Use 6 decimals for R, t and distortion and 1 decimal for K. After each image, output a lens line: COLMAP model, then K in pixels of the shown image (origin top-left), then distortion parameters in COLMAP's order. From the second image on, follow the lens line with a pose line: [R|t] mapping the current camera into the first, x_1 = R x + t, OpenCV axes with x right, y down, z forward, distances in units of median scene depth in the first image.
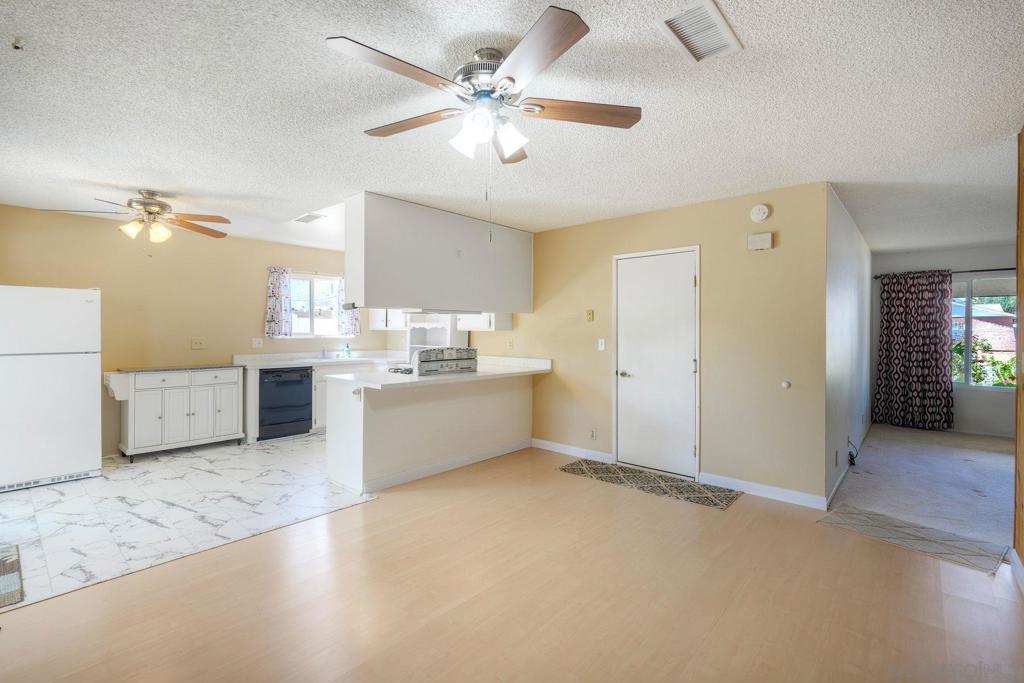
lens RADIAL K [[452.3, 0, 513.2], [0, 452.3, 332.0], [0, 0, 1]] dist [0.000092, 0.000126]
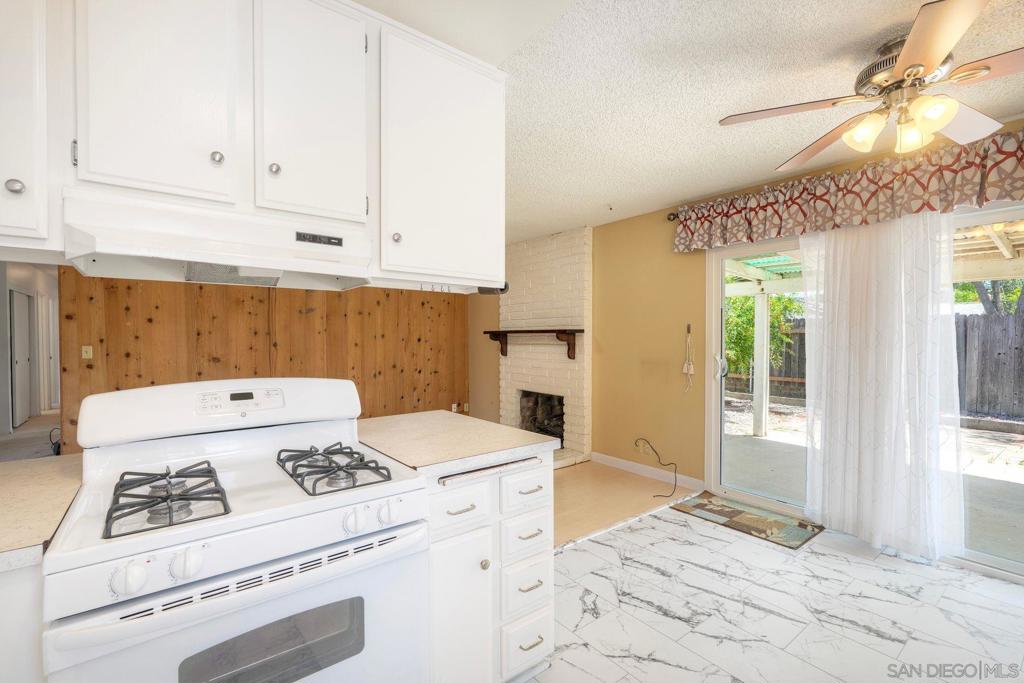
lens RADIAL K [[445.6, 0, 511.6], [0, 445.6, 344.1], [0, 0, 1]] dist [0.001875, 0.000587]
pose [[-0.982038, -0.009185, 0.188460, -0.363999], [-0.005032, 0.999734, 0.022503, -0.002370], [-0.188616, 0.021150, -0.981823, 1.147875]]
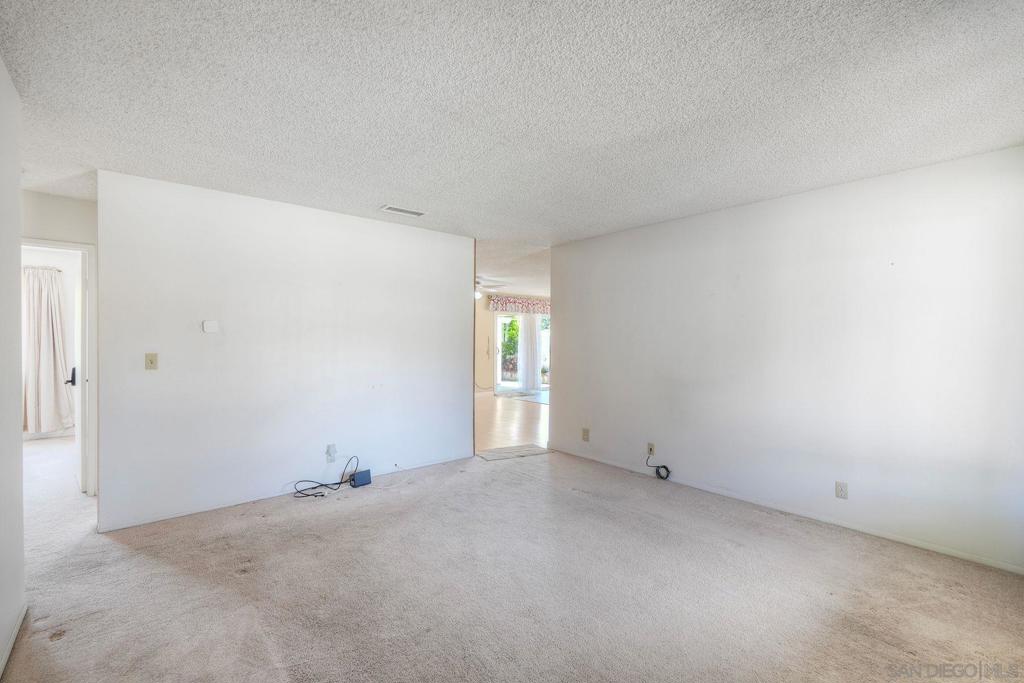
lens RADIAL K [[445.6, 0, 511.6], [0, 445.6, 344.1], [0, 0, 1]] dist [0.001875, 0.000587]
pose [[-0.144365, 0.002621, -0.989521, 1.545558], [-0.010966, 0.999931, 0.004248, 0.005708], [0.989464, 0.011464, -0.144326, 0.745364]]
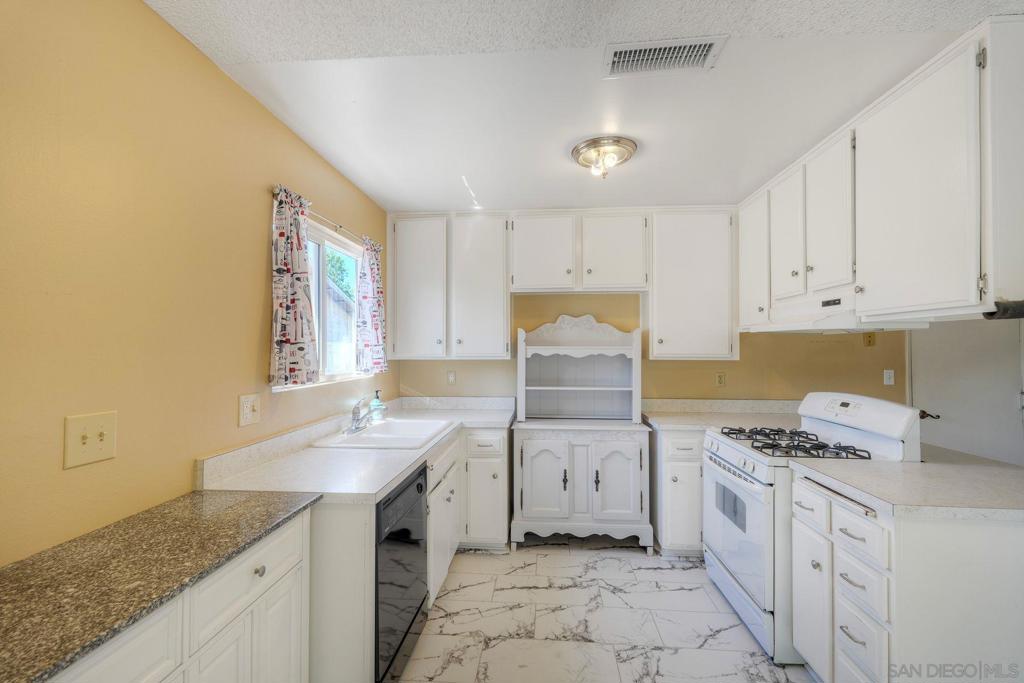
lens RADIAL K [[445.6, 0, 511.6], [0, 445.6, 344.1], [0, 0, 1]] dist [0.001875, 0.000587]
pose [[0.805842, 0.003152, 0.592122, -0.690572], [0.006296, 0.999884, -0.013892, -0.019314], [-0.592097, 0.014923, 0.805728, 0.722483]]
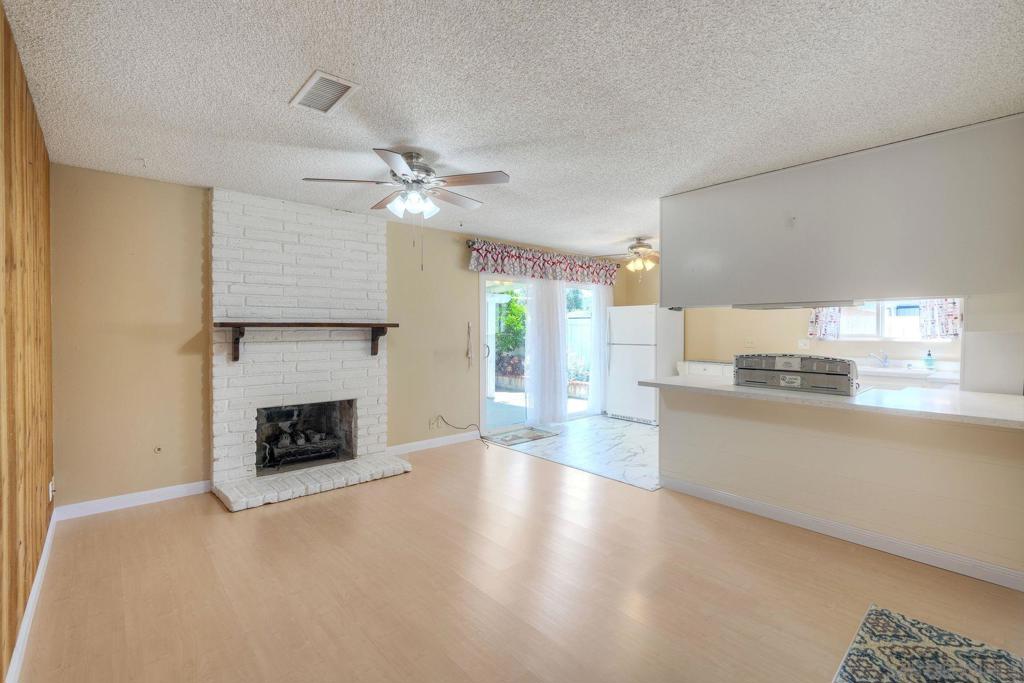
lens RADIAL K [[463.5, 0, 514.4], [0, 463.5, 338.5], [0, 0, 1]] dist [-0.016035, 0.000126]
pose [[-0.128030, 0.013466, -0.991679, 0.566406], [-0.006924, 0.999871, 0.014471, 0.001700], [0.991746, 0.008719, -0.127920, 0.584722]]
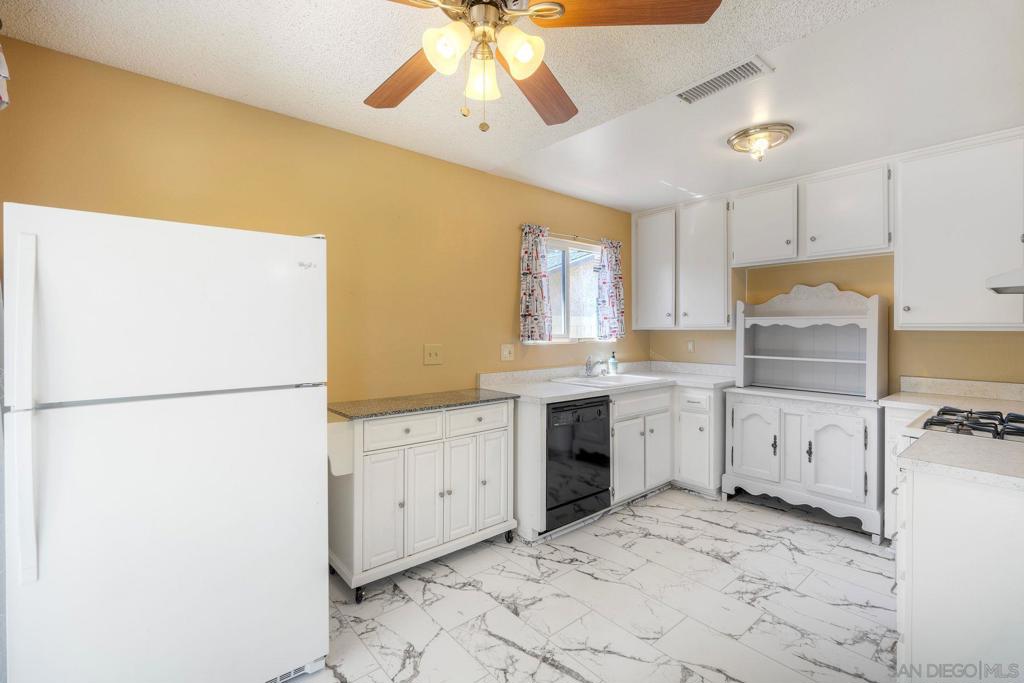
lens RADIAL K [[452.3, 0, 513.2], [0, 452.3, 332.0], [0, 0, 1]] dist [0.000092, 0.000126]
pose [[0.989022, -0.001966, -0.147758, -0.539039], [0.002377, 0.999994, 0.002604, -0.004594], [0.147752, -0.002926, 0.989020, 0.480021]]
